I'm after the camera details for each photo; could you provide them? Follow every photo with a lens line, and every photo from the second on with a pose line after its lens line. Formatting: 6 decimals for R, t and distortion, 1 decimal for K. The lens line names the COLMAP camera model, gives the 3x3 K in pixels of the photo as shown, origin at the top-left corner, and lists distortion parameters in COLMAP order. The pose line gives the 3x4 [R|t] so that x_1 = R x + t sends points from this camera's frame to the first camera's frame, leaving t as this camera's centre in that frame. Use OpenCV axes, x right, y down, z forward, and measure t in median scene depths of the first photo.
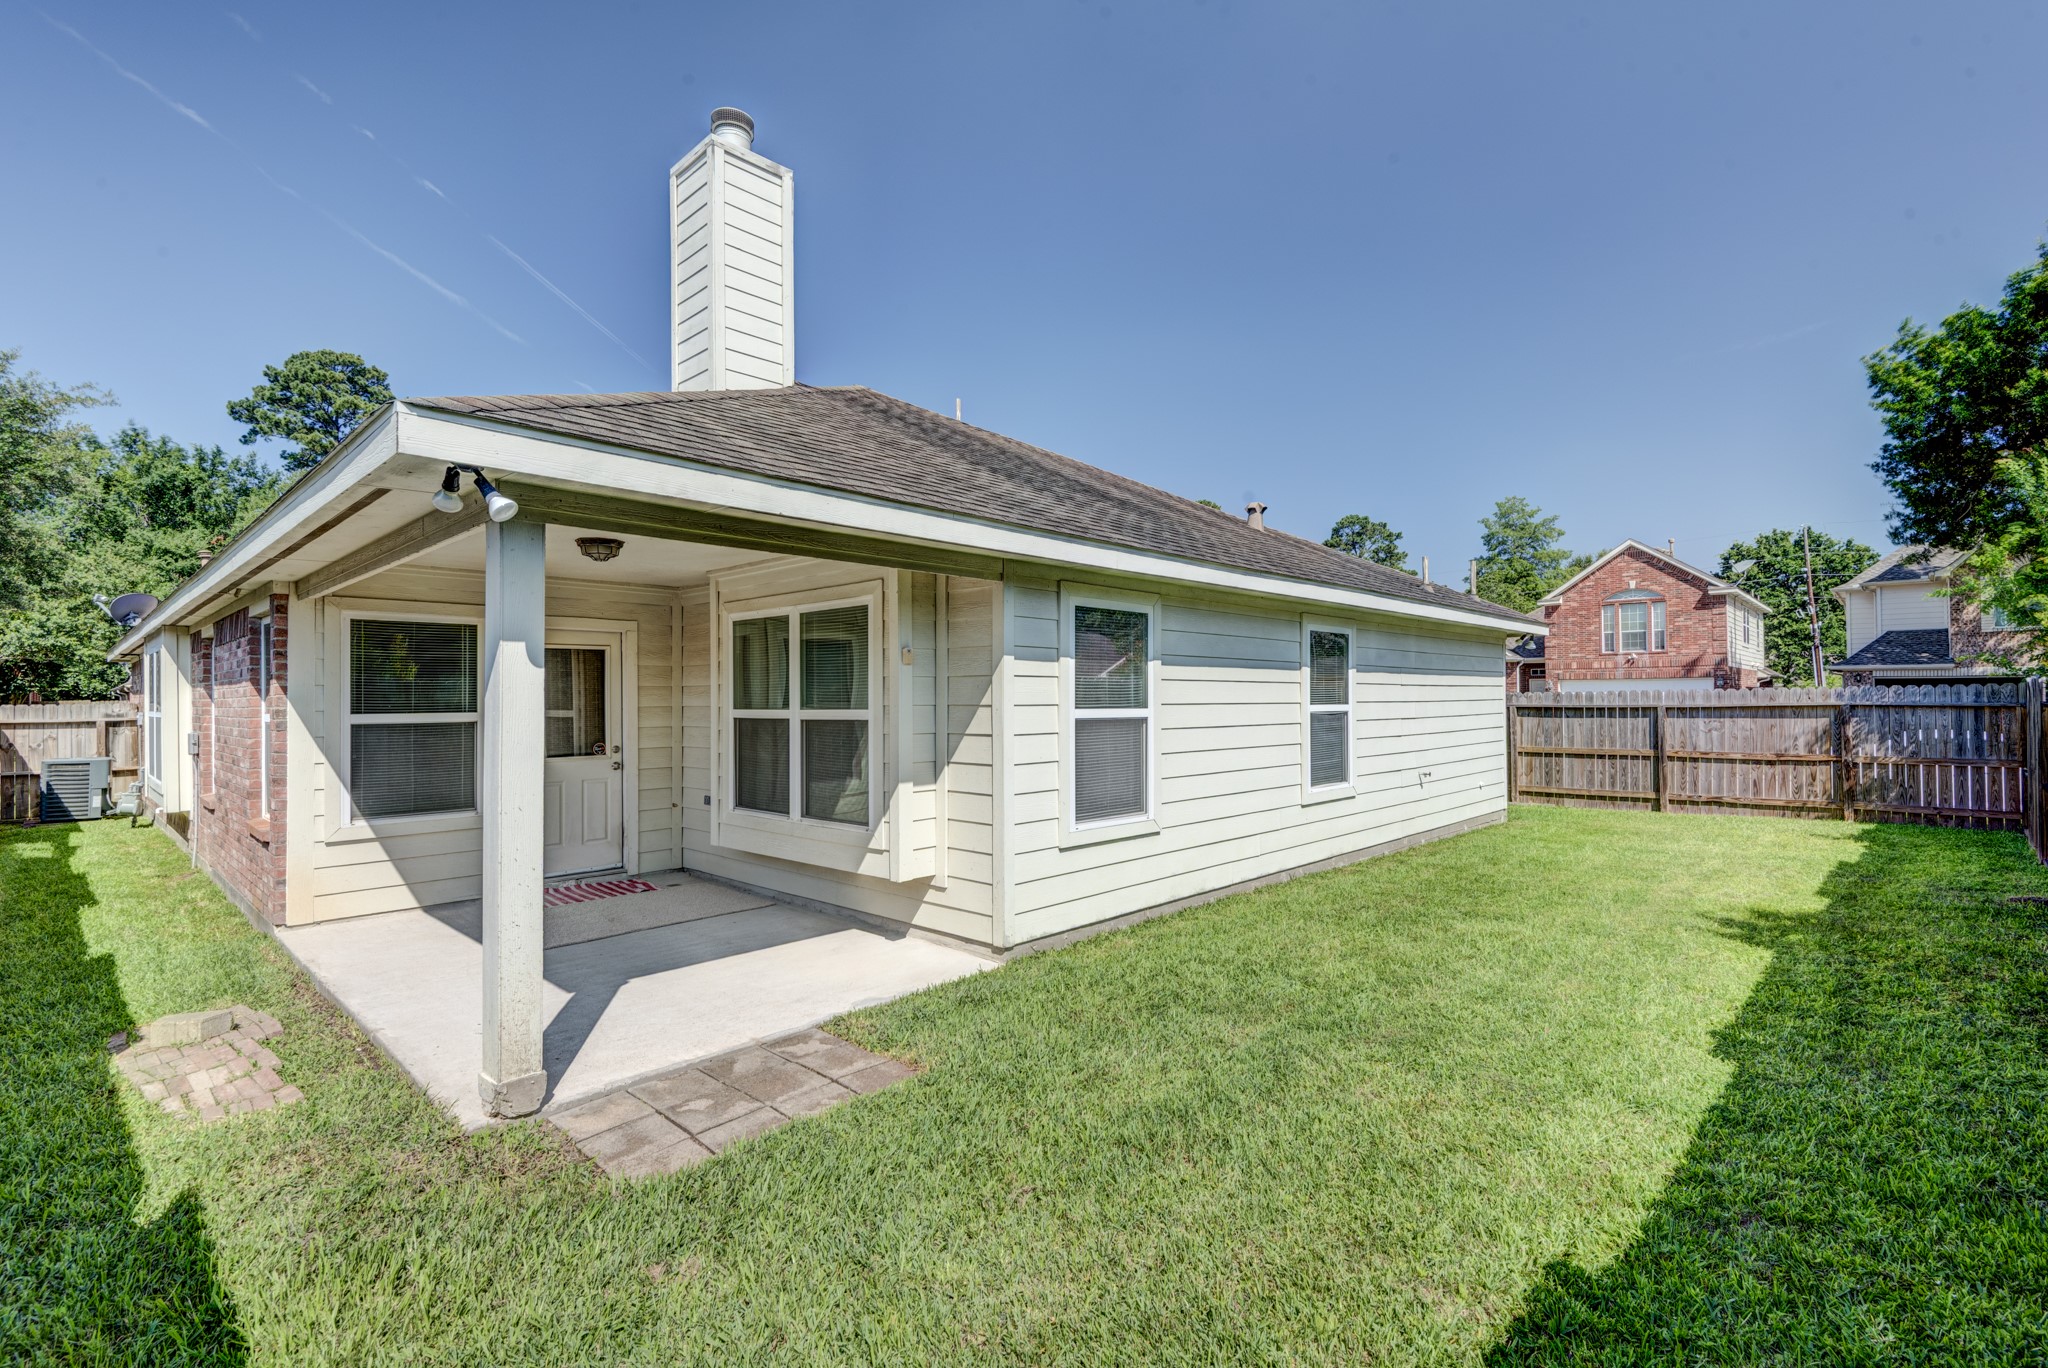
lens RADIAL K [[919.4, 0, 1031.5], [0, 919.4, 684.6], [0, 0, 1]] dist [0.027635, -0.018420]
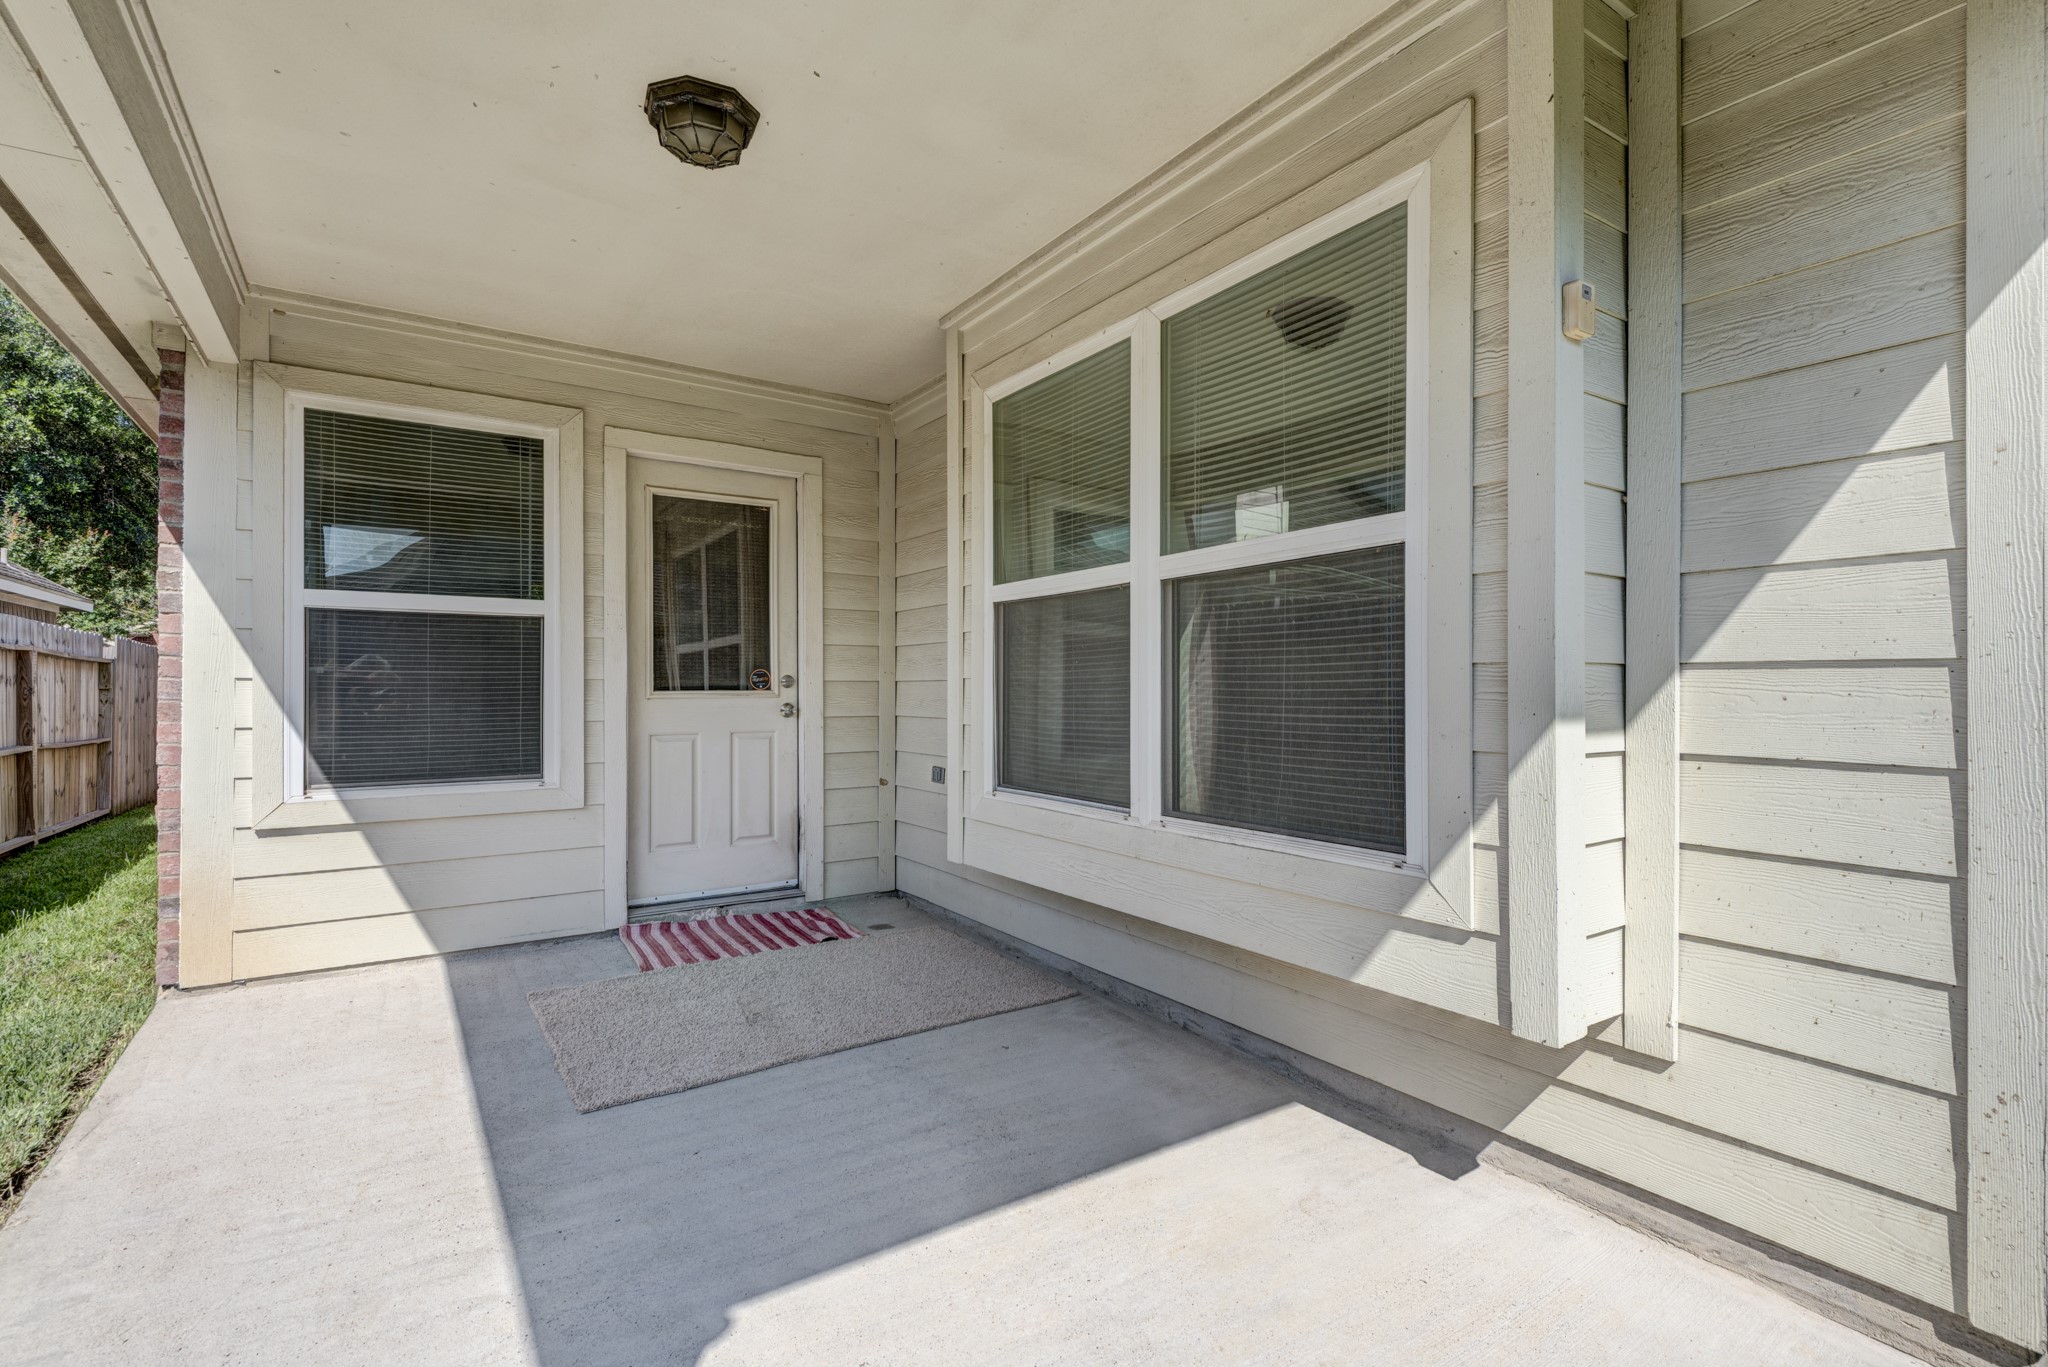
lens RADIAL K [[928.1, 0, 1021.9], [0, 928.1, 682.6], [0, 0, 1]] dist [0.002200, -0.000120]
pose [[0.973130, 0.003707, -0.230228, -0.208351], [-0.001734, 0.999960, 0.008772, 0.077585], [0.230252, -0.008137, 0.973097, 0.561704]]
